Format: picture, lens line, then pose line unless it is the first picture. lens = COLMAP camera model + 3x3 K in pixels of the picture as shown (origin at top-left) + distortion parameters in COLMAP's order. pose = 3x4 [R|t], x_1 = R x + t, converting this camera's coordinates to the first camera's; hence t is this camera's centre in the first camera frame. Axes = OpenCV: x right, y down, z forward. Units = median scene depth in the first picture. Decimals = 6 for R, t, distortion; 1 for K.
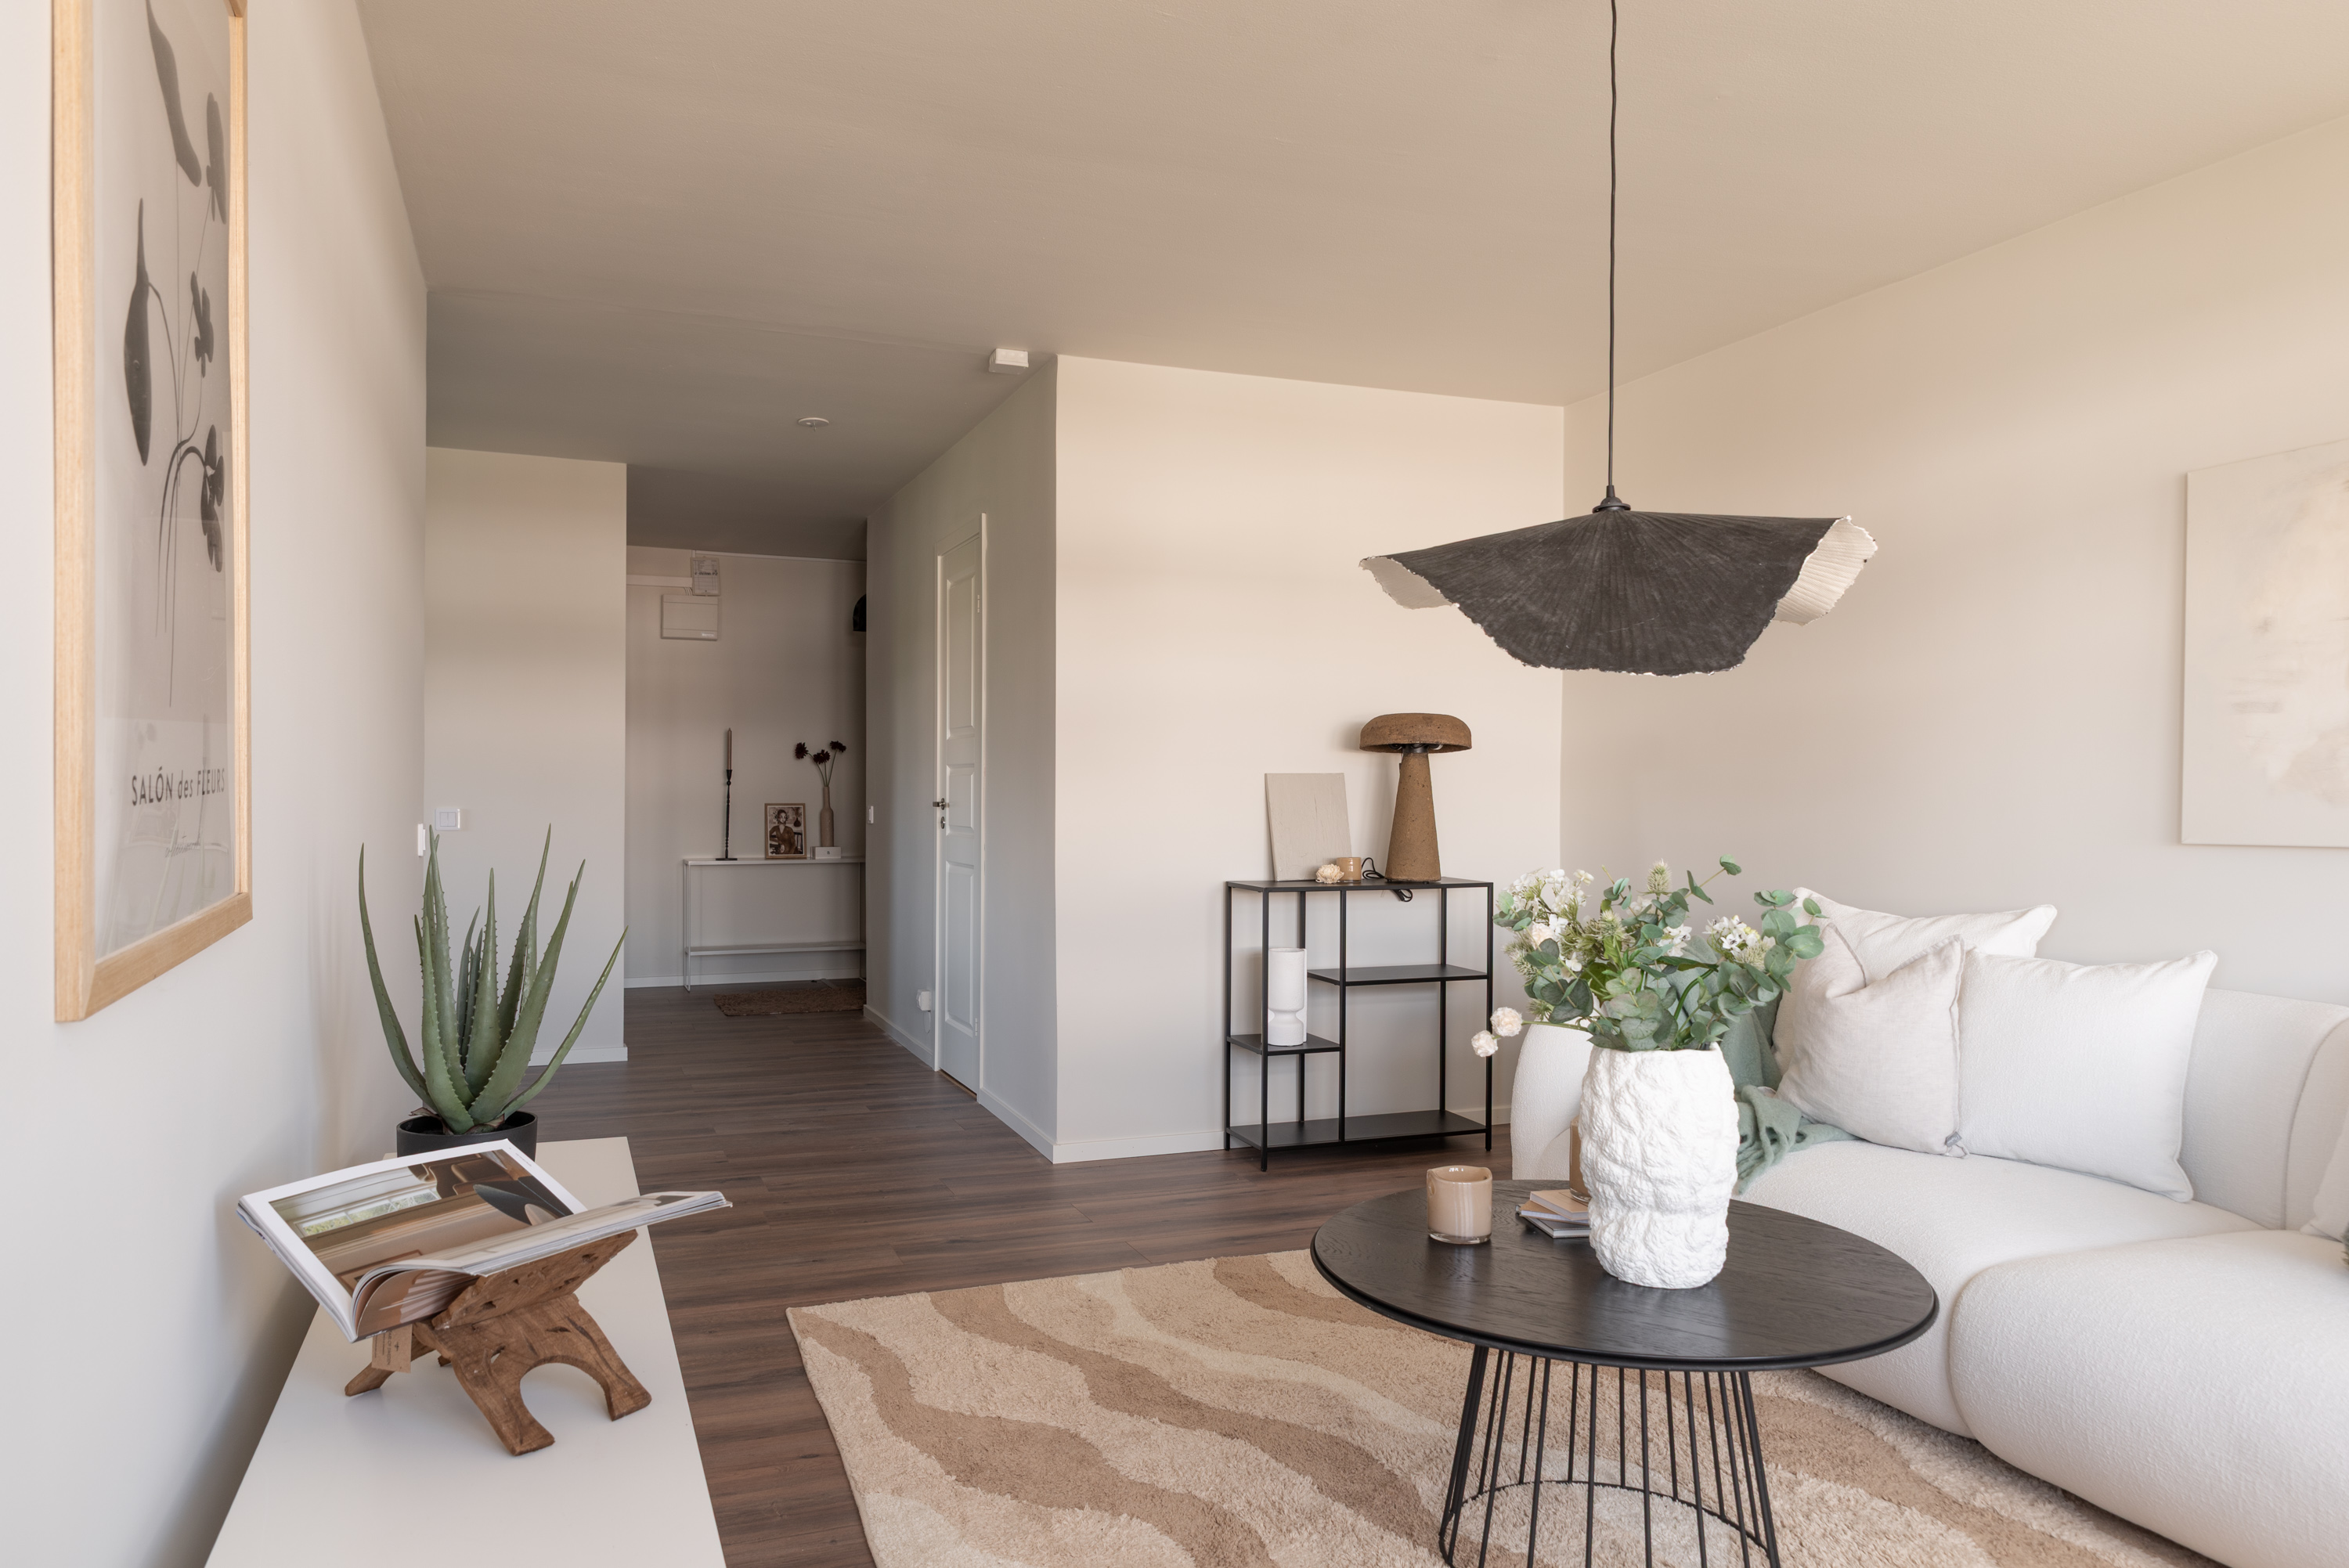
lens RADIAL K [[1595.0, 0, 1175.9], [0, 1595.0, 742.0], [0, 0, 1]] dist [0.046178, 0.000822]
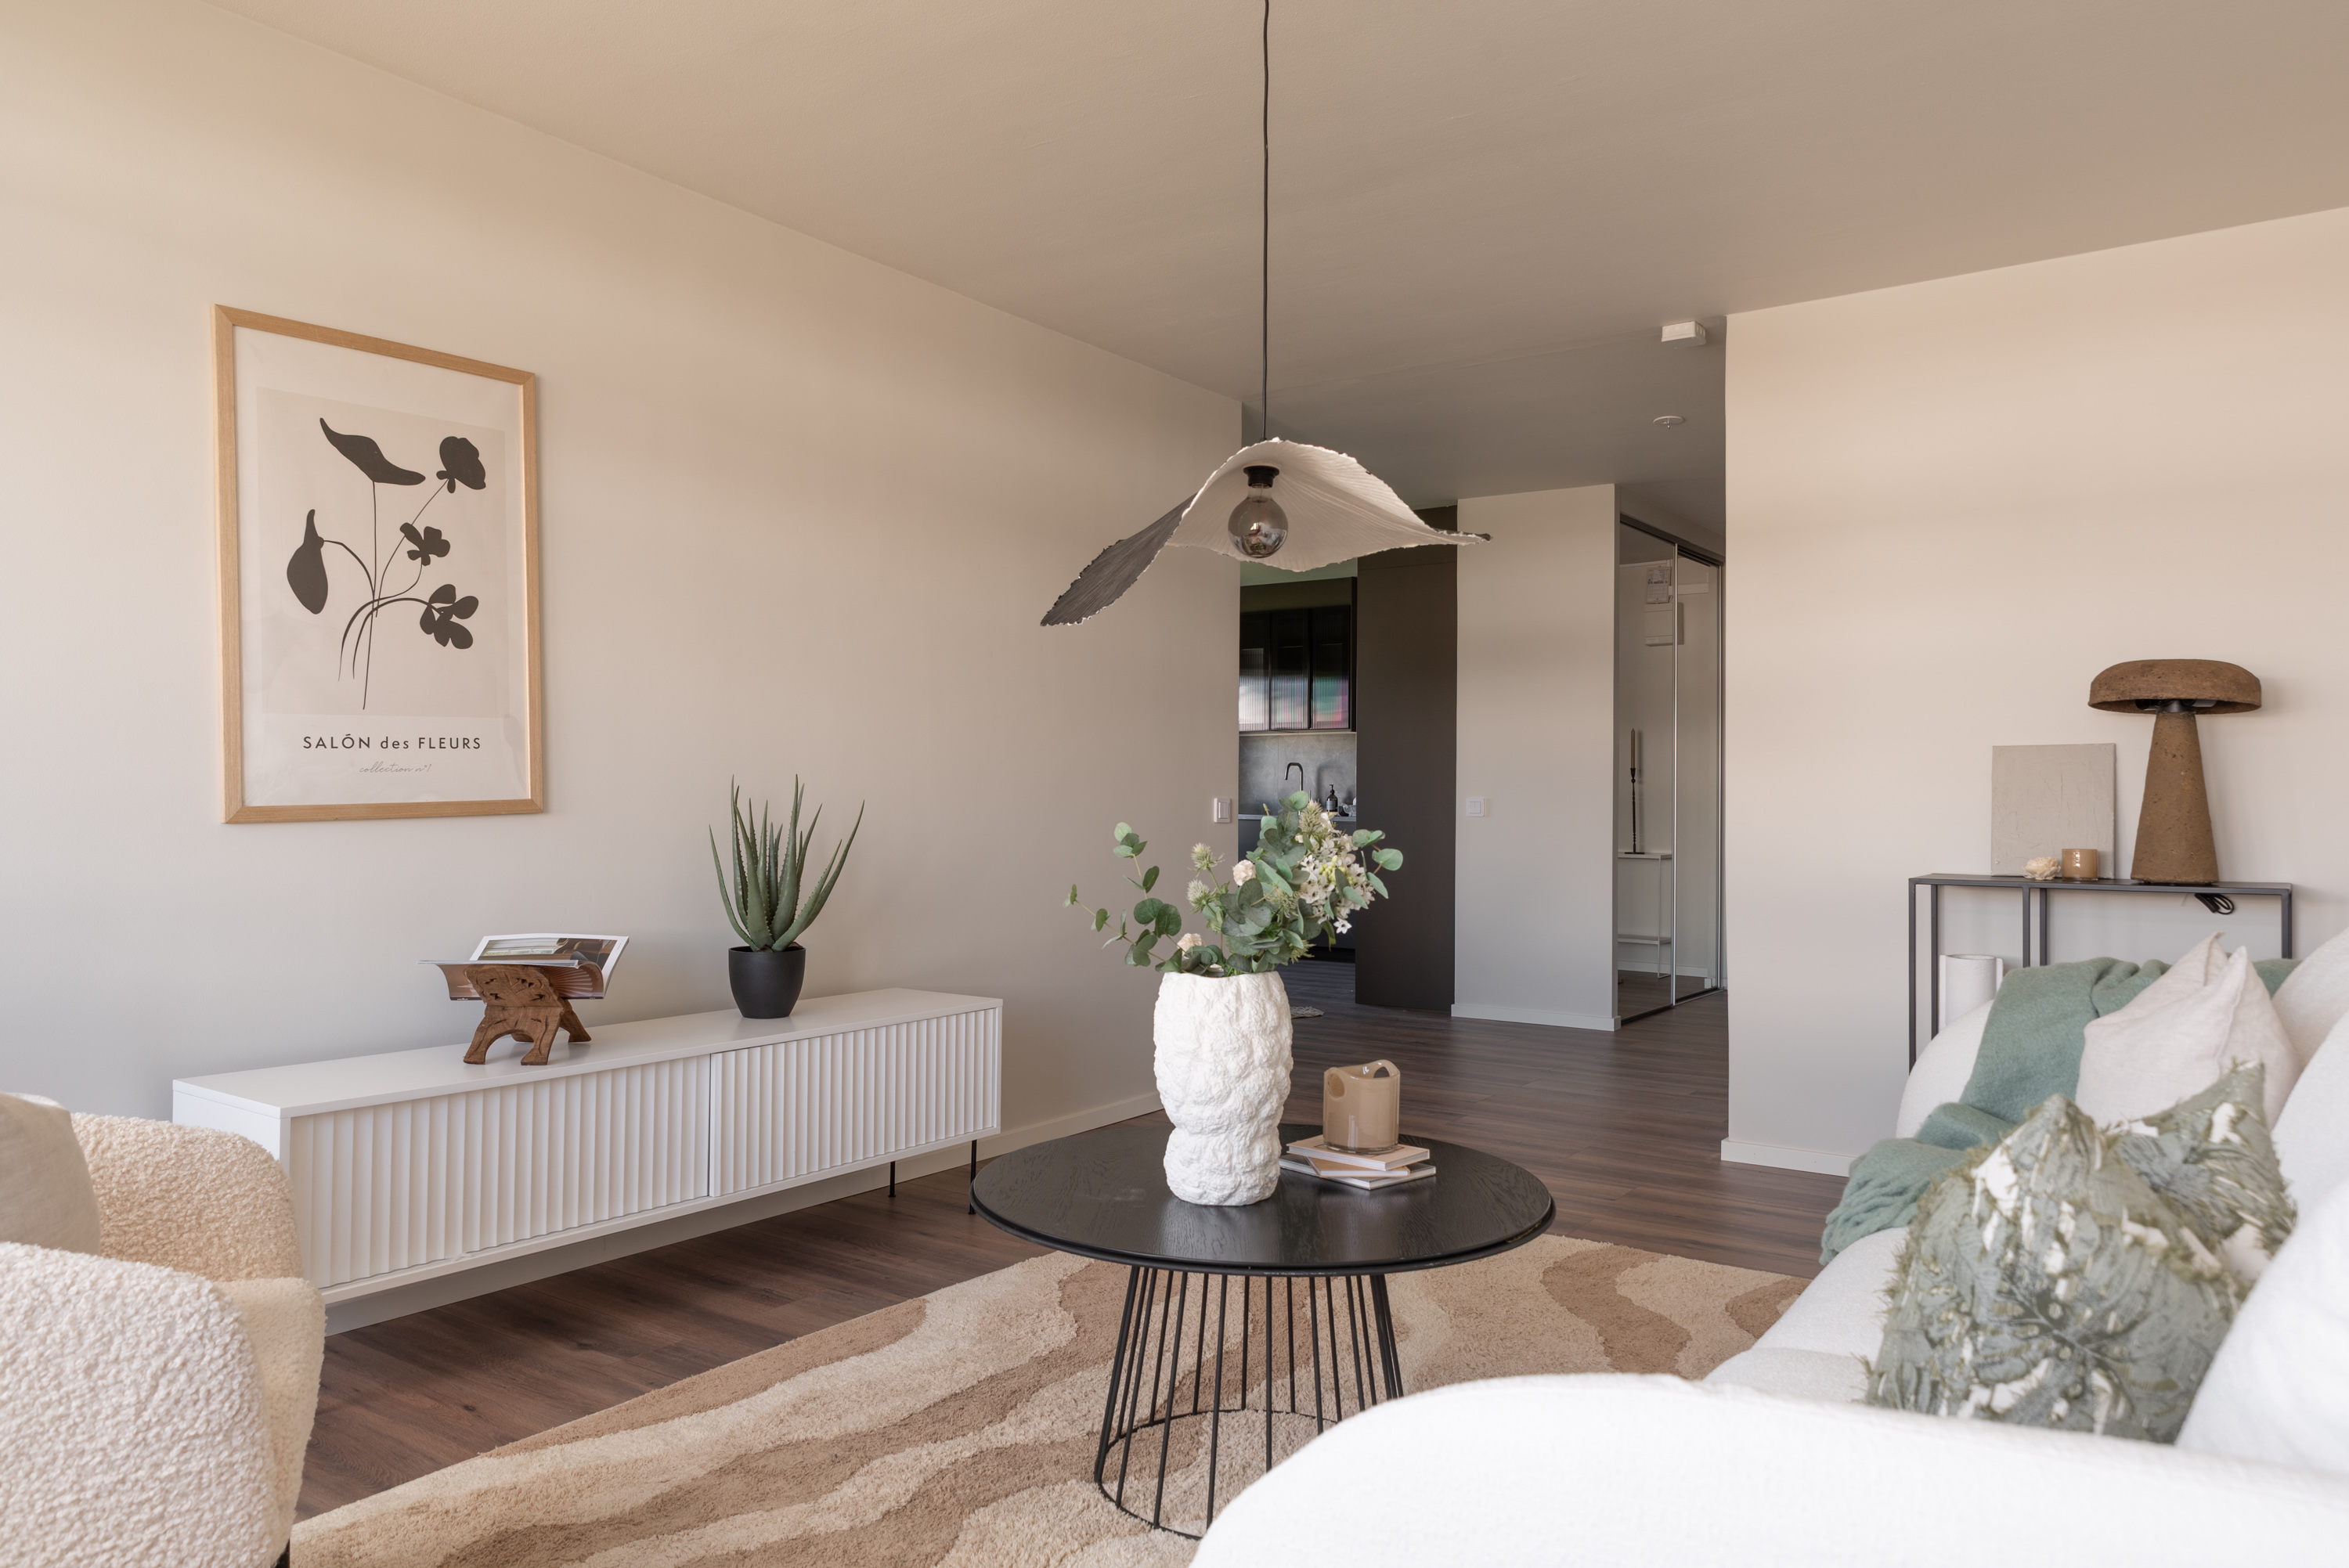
lens RADIAL K [[1581.6, 0, 1174.5], [0, 1581.6, 784.0], [0, 0, 1]] dist [0.002197, 0.001233]
pose [[0.567888, -0.011684, -0.823023, 0.512161], [0.025190, 0.999678, 0.003190, 0.025782], [0.822721, -0.022544, 0.567999, 0.188439]]
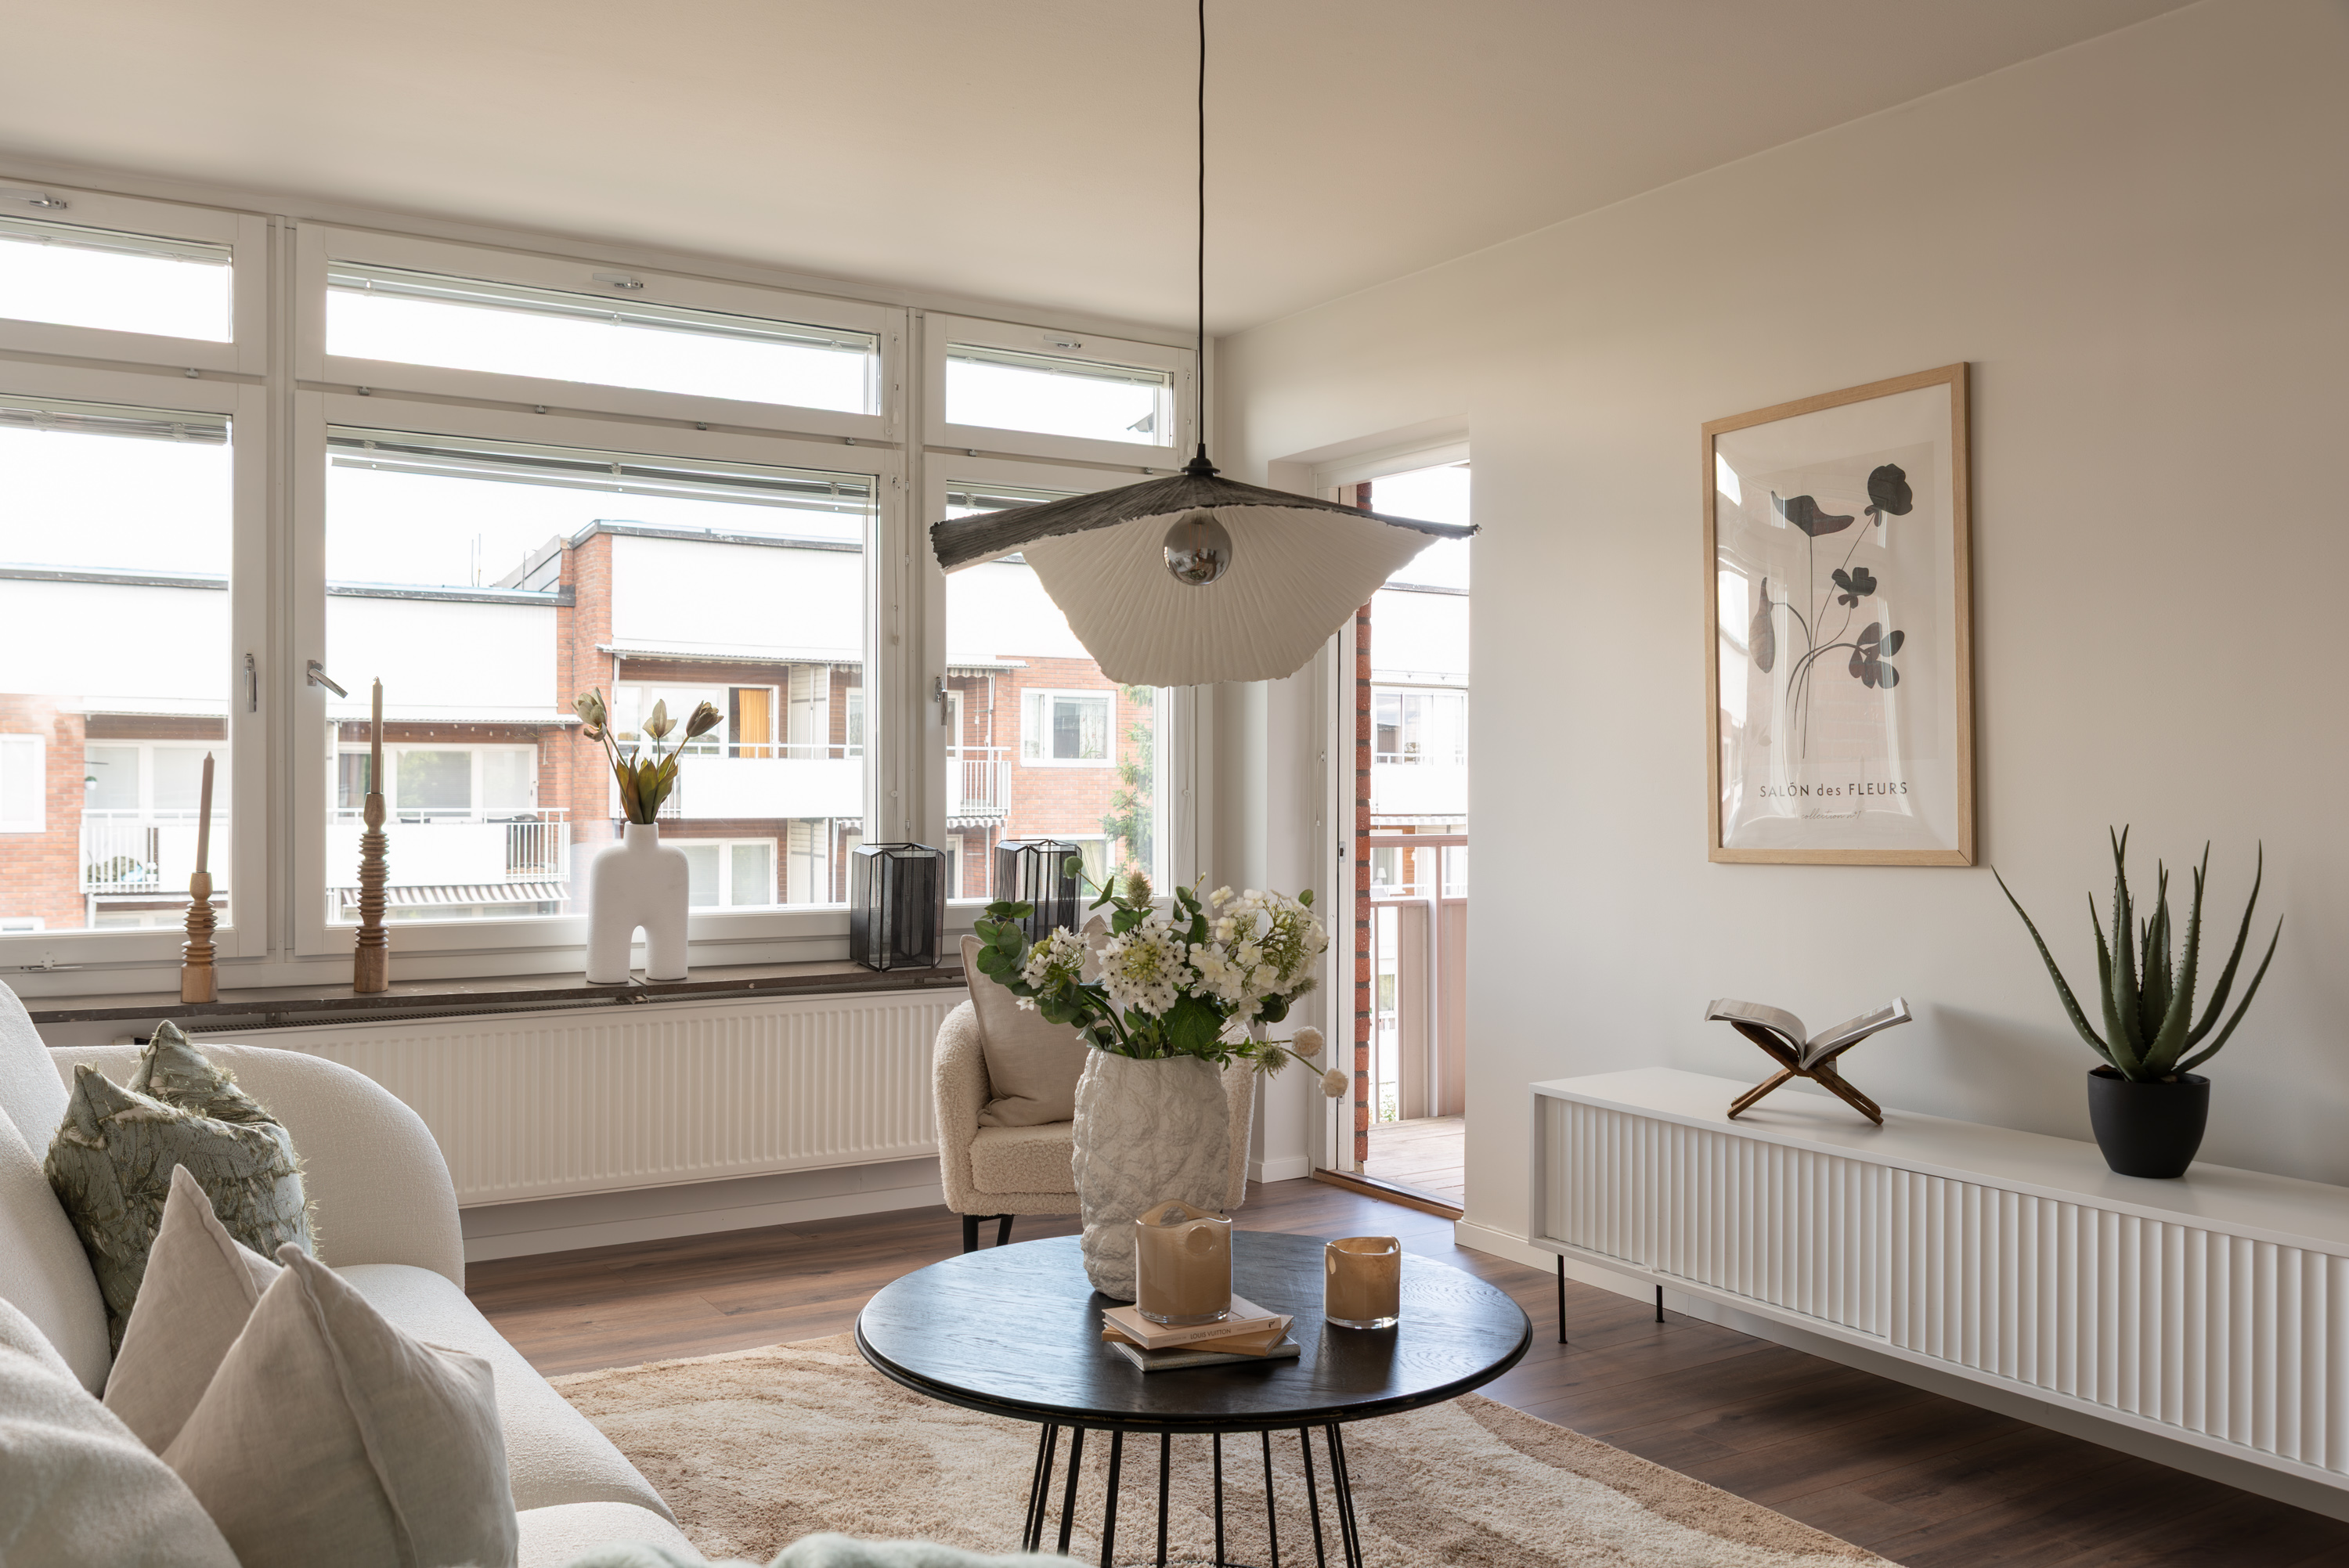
lens RADIAL K [[1969.0, 0, 1174.5], [0, 1969.0, 784.0], [0, 0, 1]] dist [-0.006048, -0.003292]
pose [[-0.980124, -0.010648, -0.198100, 0.235001], [-0.004696, 0.999524, -0.030493, 0.026613], [0.198330, -0.028957, -0.979707, 1.004284]]
